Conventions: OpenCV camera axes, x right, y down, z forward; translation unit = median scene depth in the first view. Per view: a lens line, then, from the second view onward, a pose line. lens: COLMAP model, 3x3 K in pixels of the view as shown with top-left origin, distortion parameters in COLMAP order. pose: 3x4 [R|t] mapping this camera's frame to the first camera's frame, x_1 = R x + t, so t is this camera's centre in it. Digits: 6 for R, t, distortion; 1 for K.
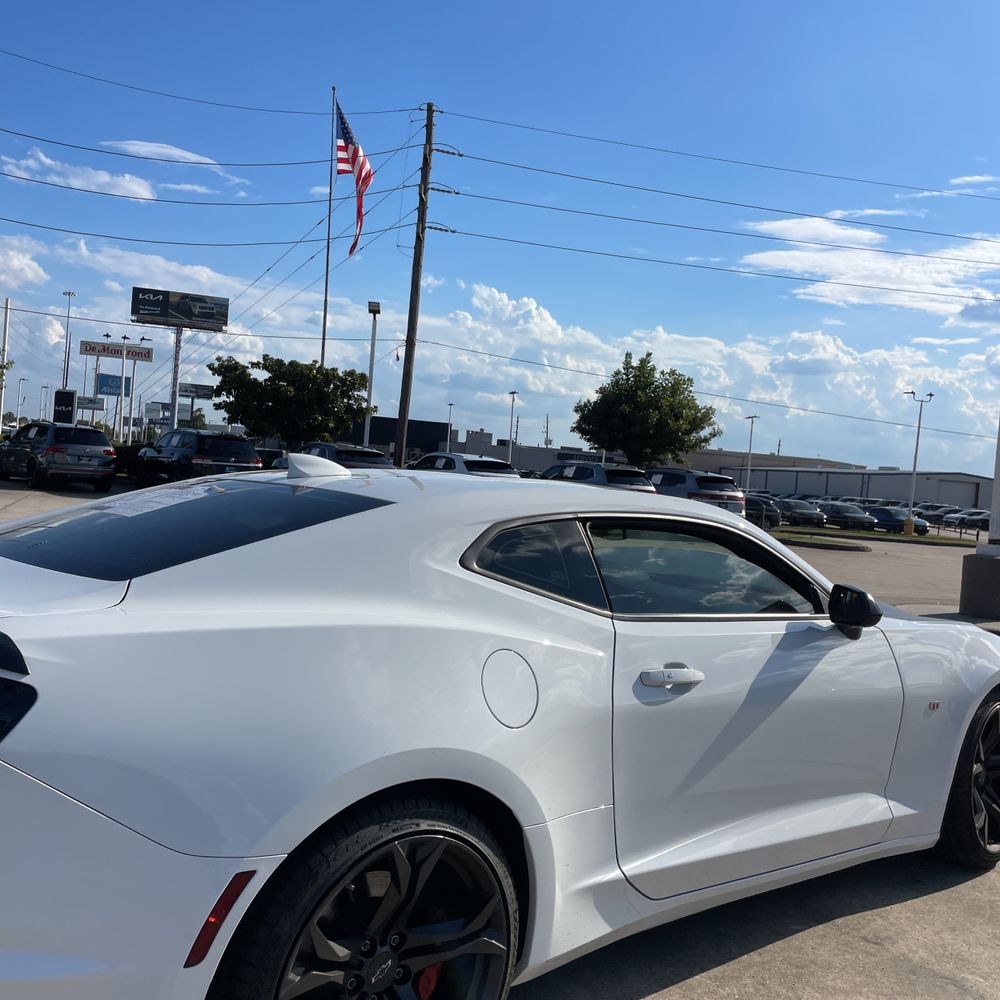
lens RADIAL K [[1020.3, 0, 497.6], [0, 1020.3, 498.7], [0, 0, 1]] dist [0.034290, 0.000000]
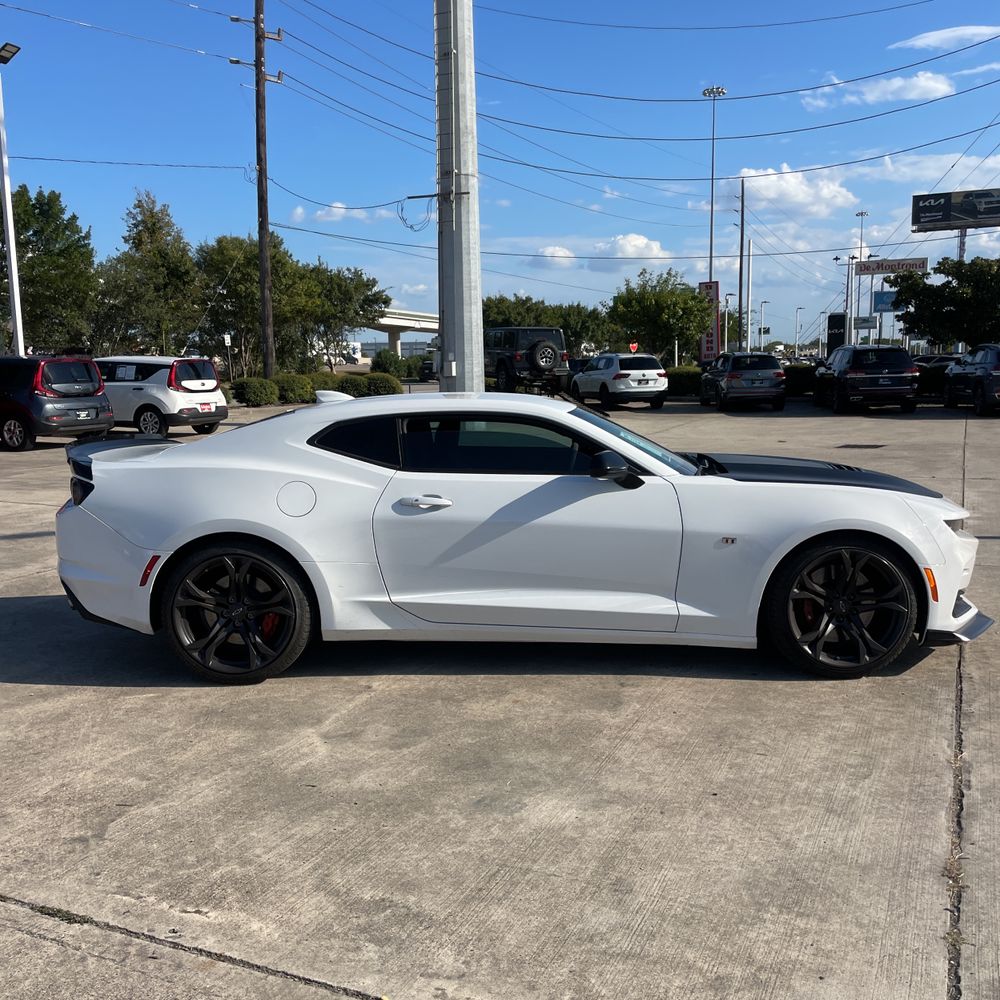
lens RADIAL K [[1020.3, 0, 513.5], [0, 1020.3, 519.1], [0, 0, 1]] dist [0.034290, 0.000000]
pose [[0.739932, 0.012584, -0.672564, 0.153784], [0.055117, 0.995329, 0.079262, 0.007275], [0.670420, -0.095718, 0.735782, -0.023281]]
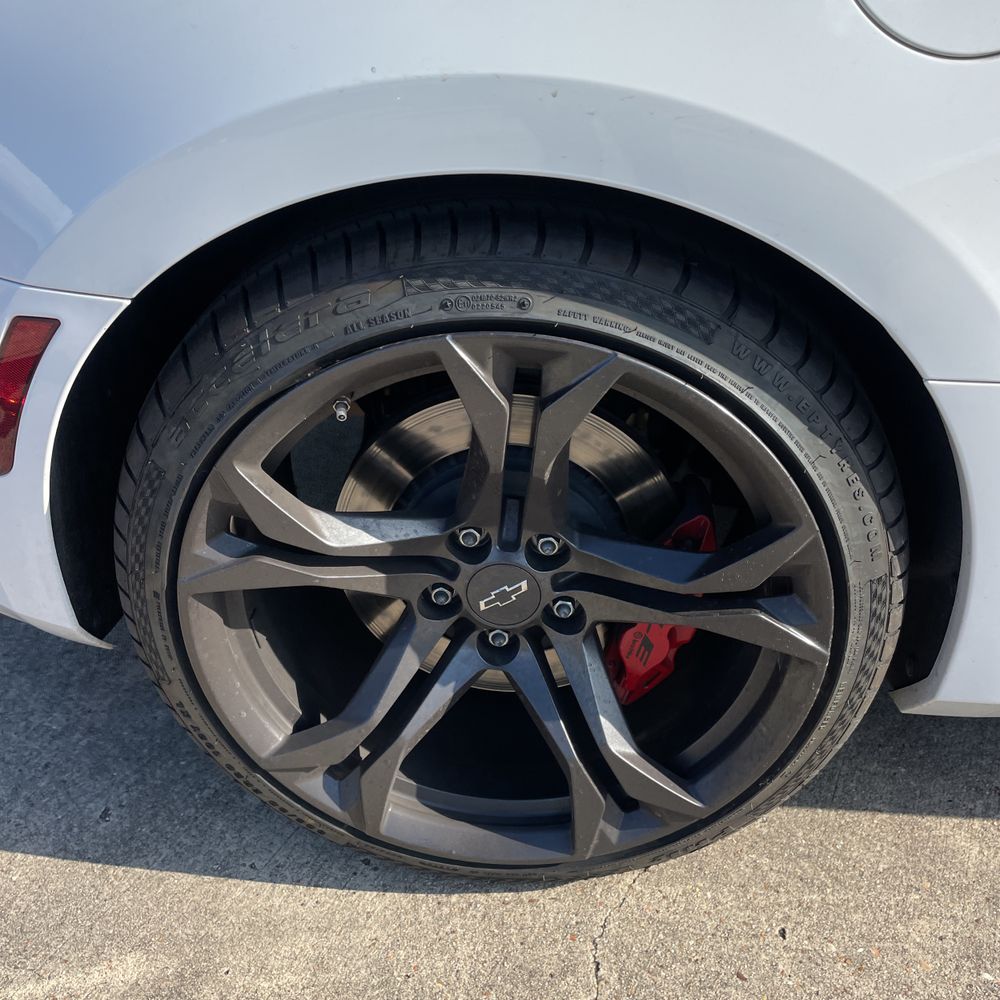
lens RADIAL K [[1020.3, 0, 497.1], [0, 1020.3, 502.1], [0, 0, 1]] dist [0.034290, 0.000000]
pose [[0.683887, 0.309206, -0.660825, 0.013806], [0.058660, 0.879516, 0.472240, 0.016152], [0.727225, -0.361723, 0.583352, 0.058598]]
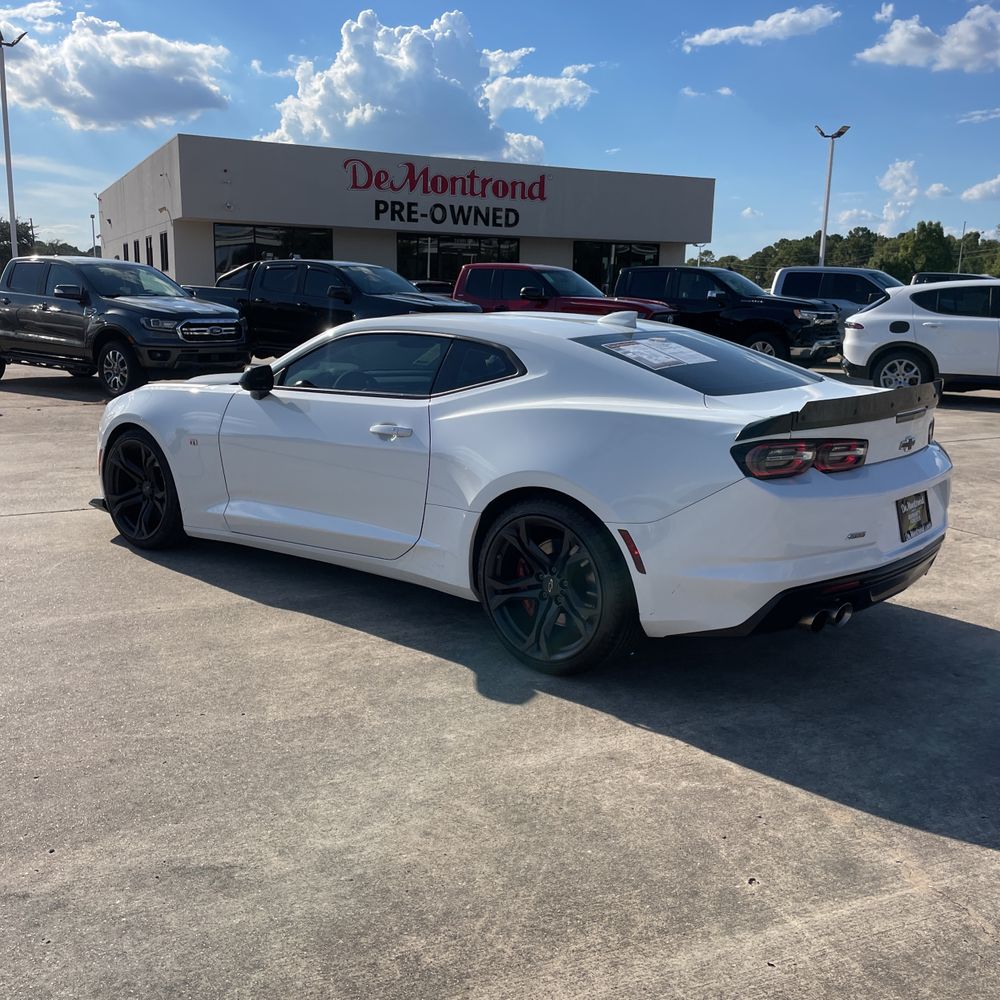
lens RADIAL K [[1020.3, 0, 482.9], [0, 1020.3, 487.2], [0, 0, 1]] dist [0.034290, 0.000000]
pose [[-0.123939, -0.264882, 0.956283, -0.194893], [-0.001769, 0.963771, 0.266727, -0.022642], [-0.992288, 0.031366, -0.119917, 0.158098]]
